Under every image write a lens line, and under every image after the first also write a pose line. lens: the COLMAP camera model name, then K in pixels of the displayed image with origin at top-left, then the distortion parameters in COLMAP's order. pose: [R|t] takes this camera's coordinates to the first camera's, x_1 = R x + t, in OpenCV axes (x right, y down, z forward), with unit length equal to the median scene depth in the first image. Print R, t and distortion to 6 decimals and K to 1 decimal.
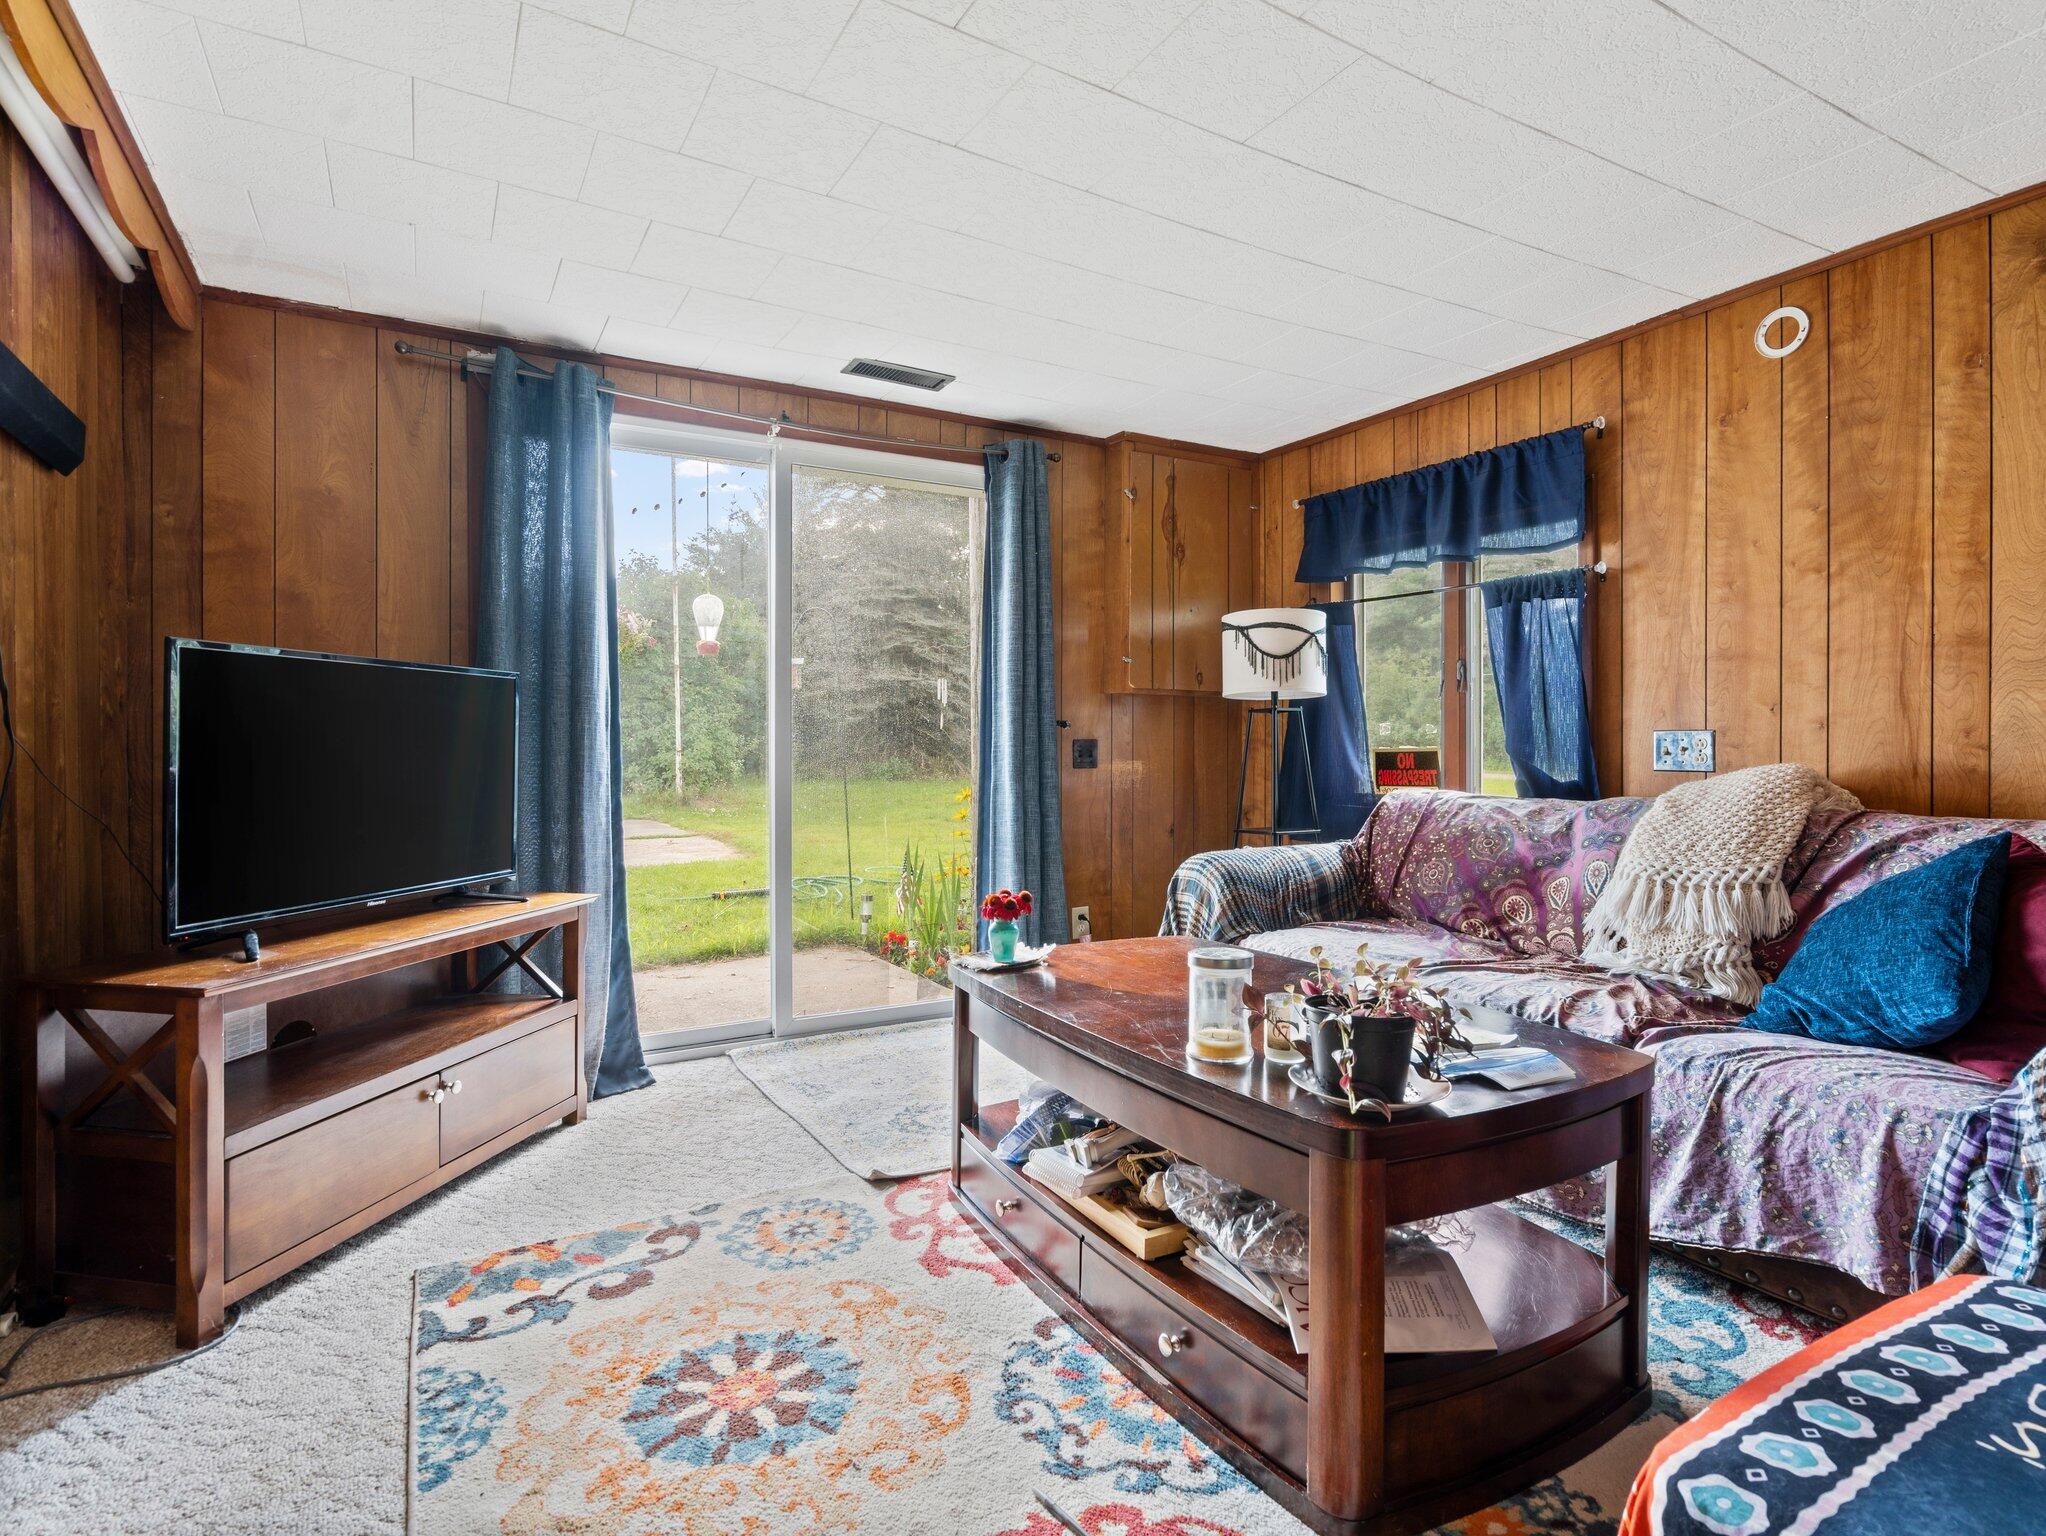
lens RADIAL K [[1049.9, 0, 1025.8], [0, 1049.9, 753.9], [0, 0, 1]] dist [-0.000063, 0.001134]
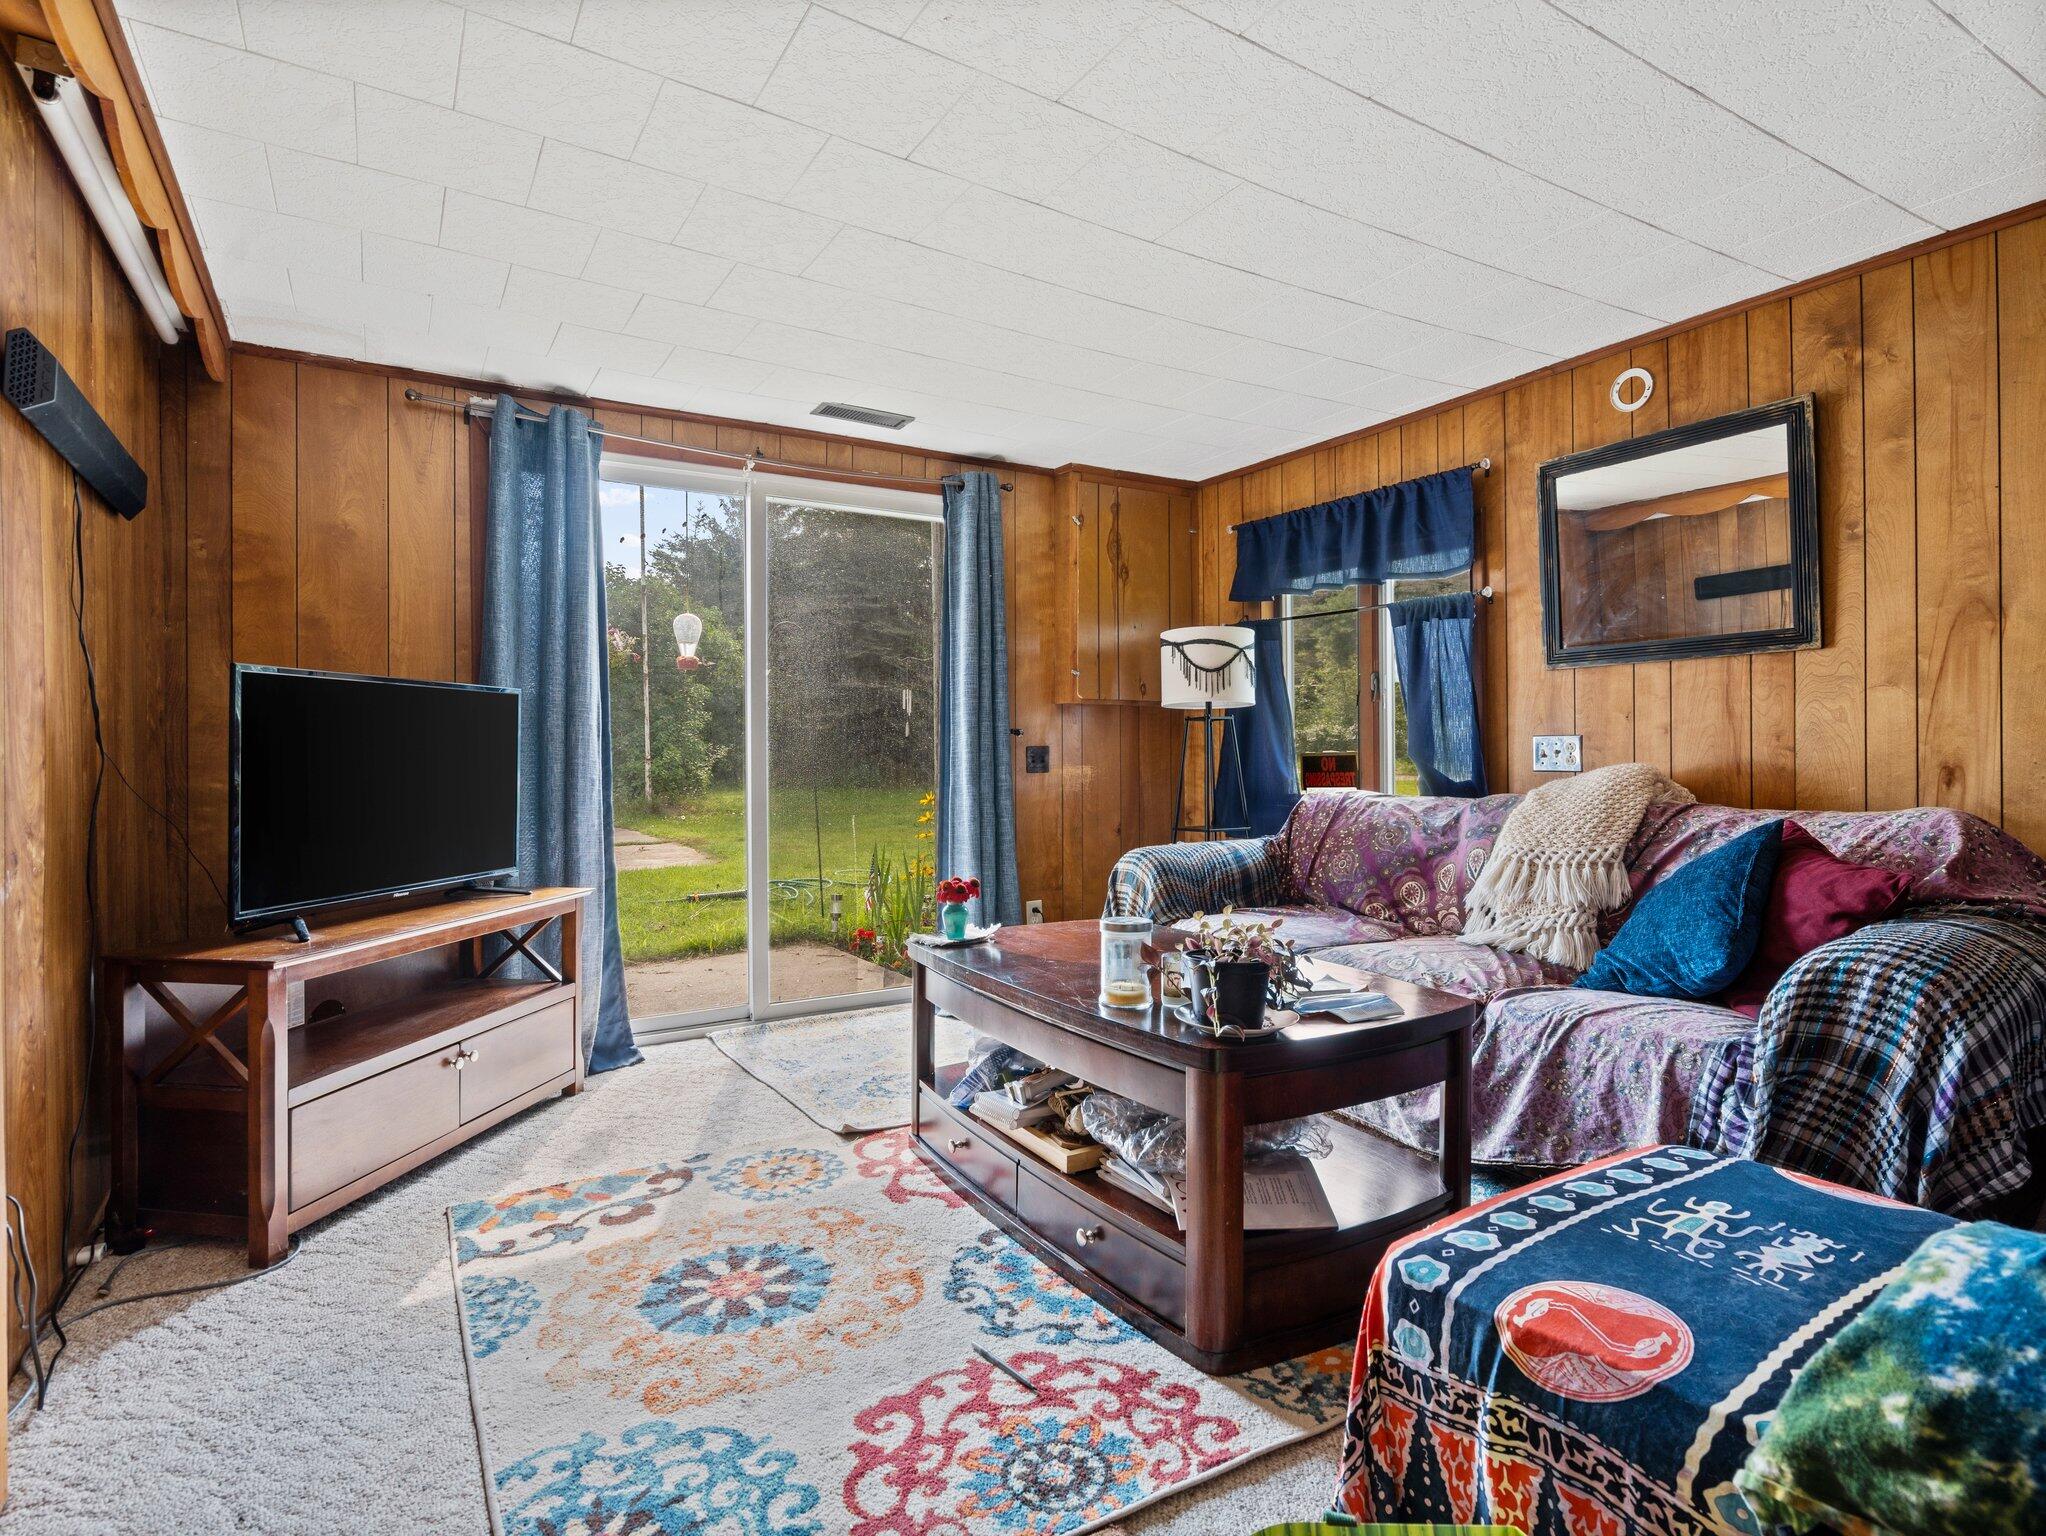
lens RADIAL K [[1056.4, 0, 1024.4], [0, 1056.4, 755.9], [0, 0, 1]] dist [-0.000757, 0.000938]
pose [[0.999628, -0.005697, 0.026669, 0.020585], [0.005807, 0.999975, -0.004049, 0.001055], [-0.026646, 0.004202, 0.999636, -0.137926]]
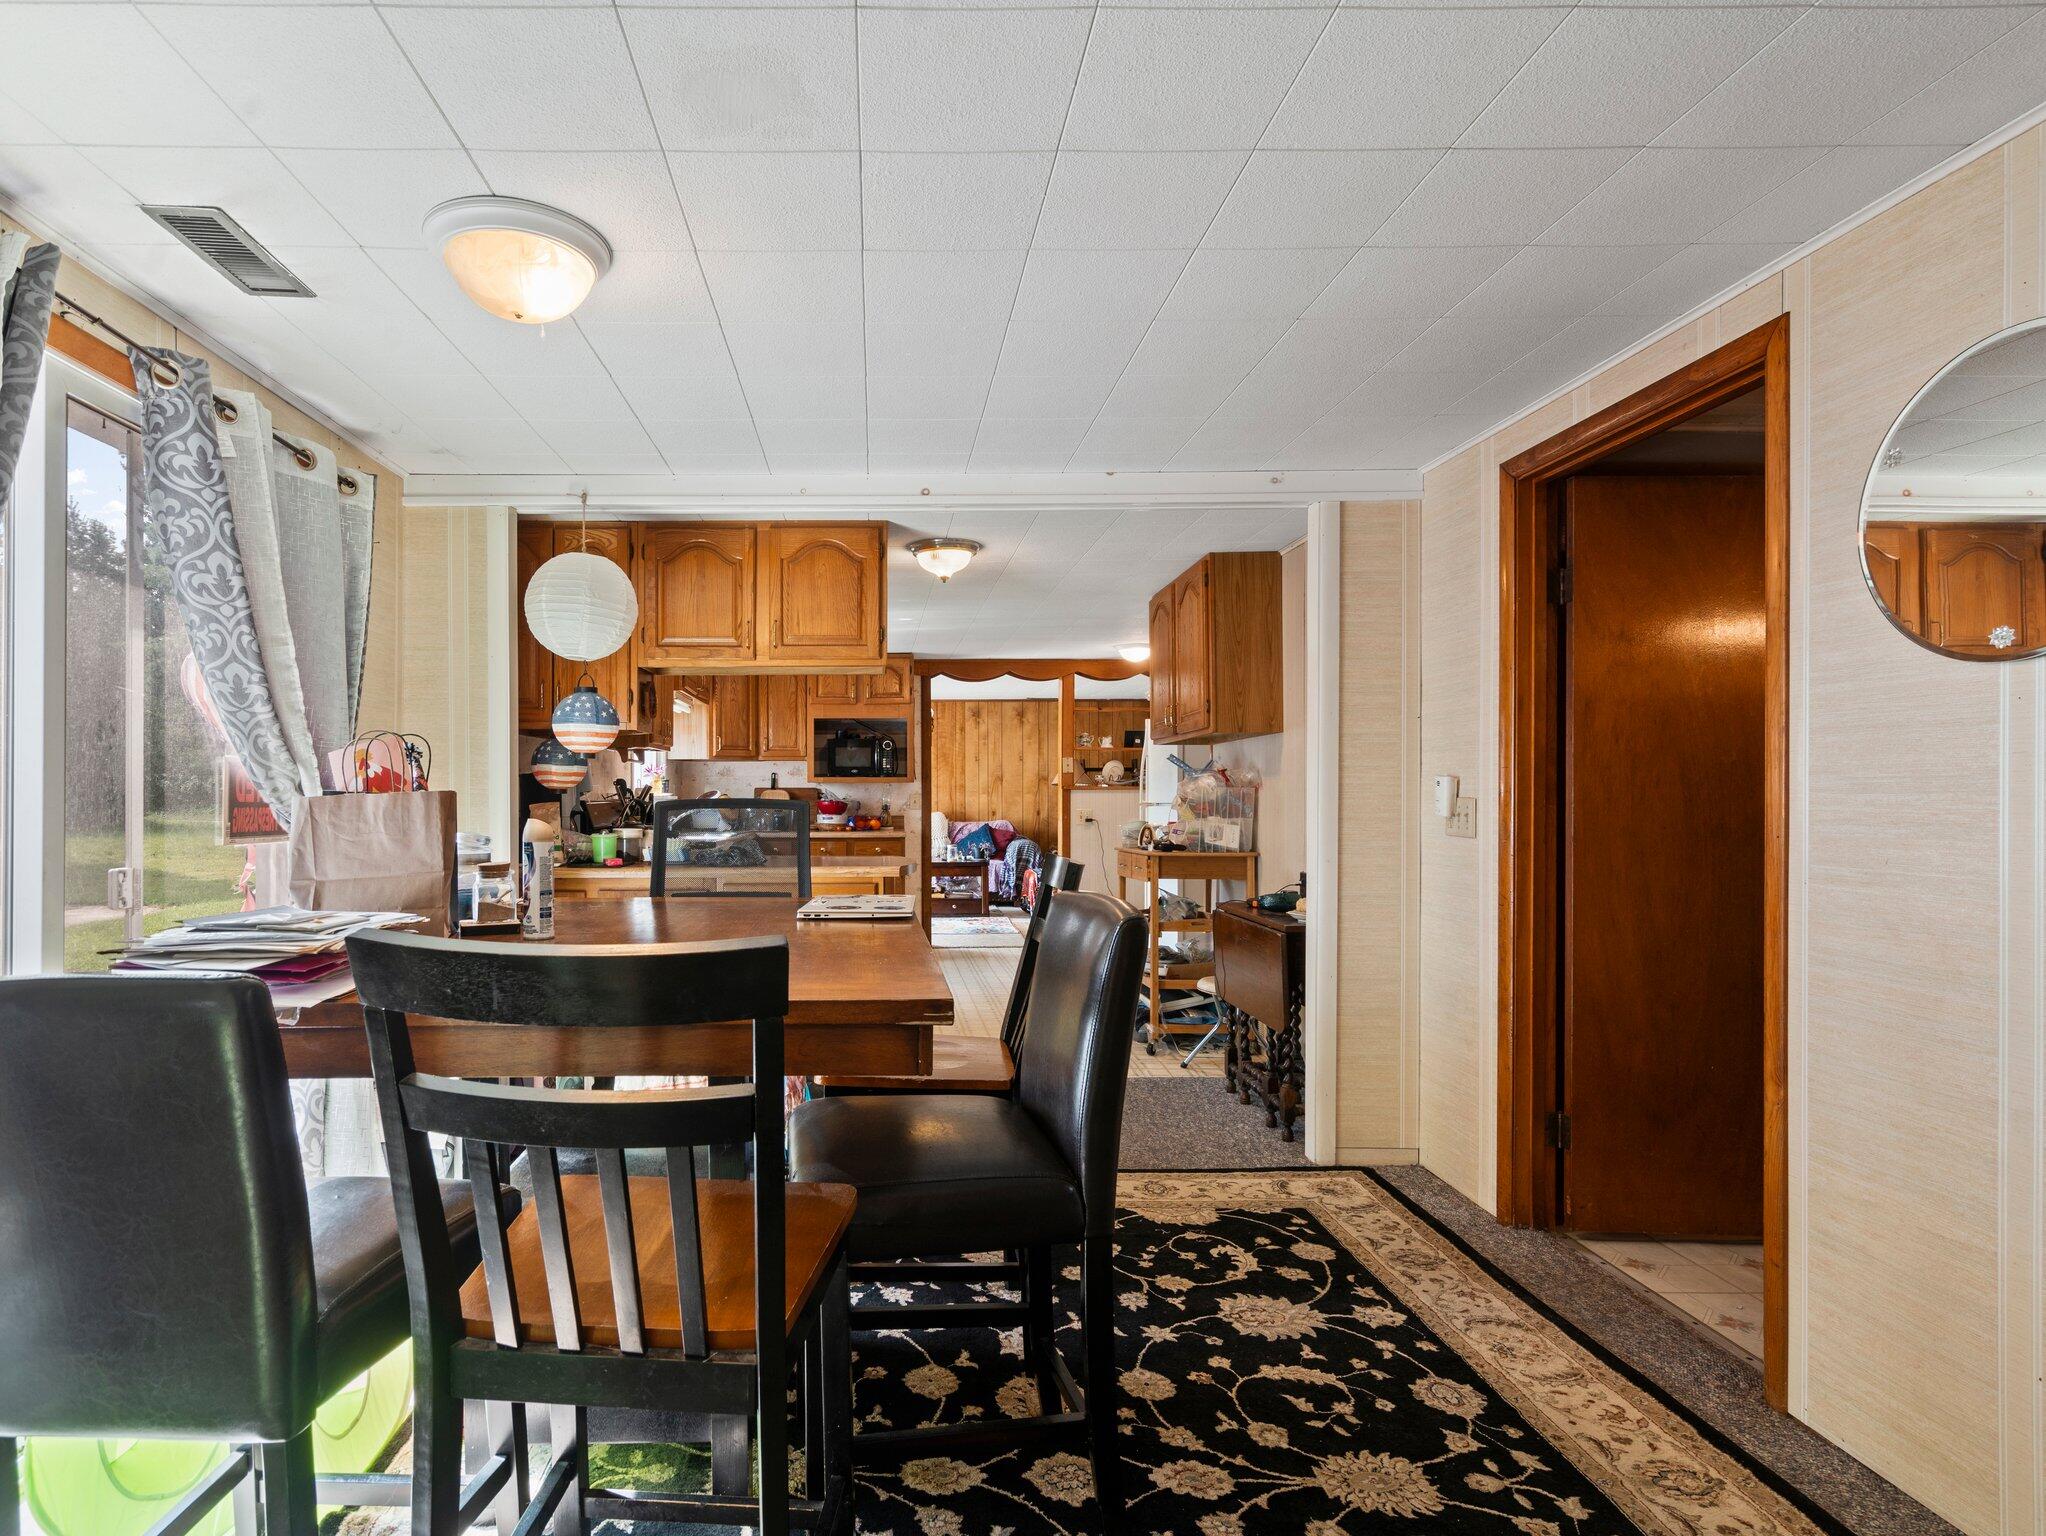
lens RADIAL K [[1094.1, 0, 882.1], [0, 1094.1, 787.9], [0, 0, 1]] dist [-0.002342, 0.000173]
pose [[0.494644, 0.000974, 0.869095, -3.301141], [0.009736, 0.999930, -0.006662, -0.061414], [-0.869041, 0.011757, 0.494600, -1.069582]]
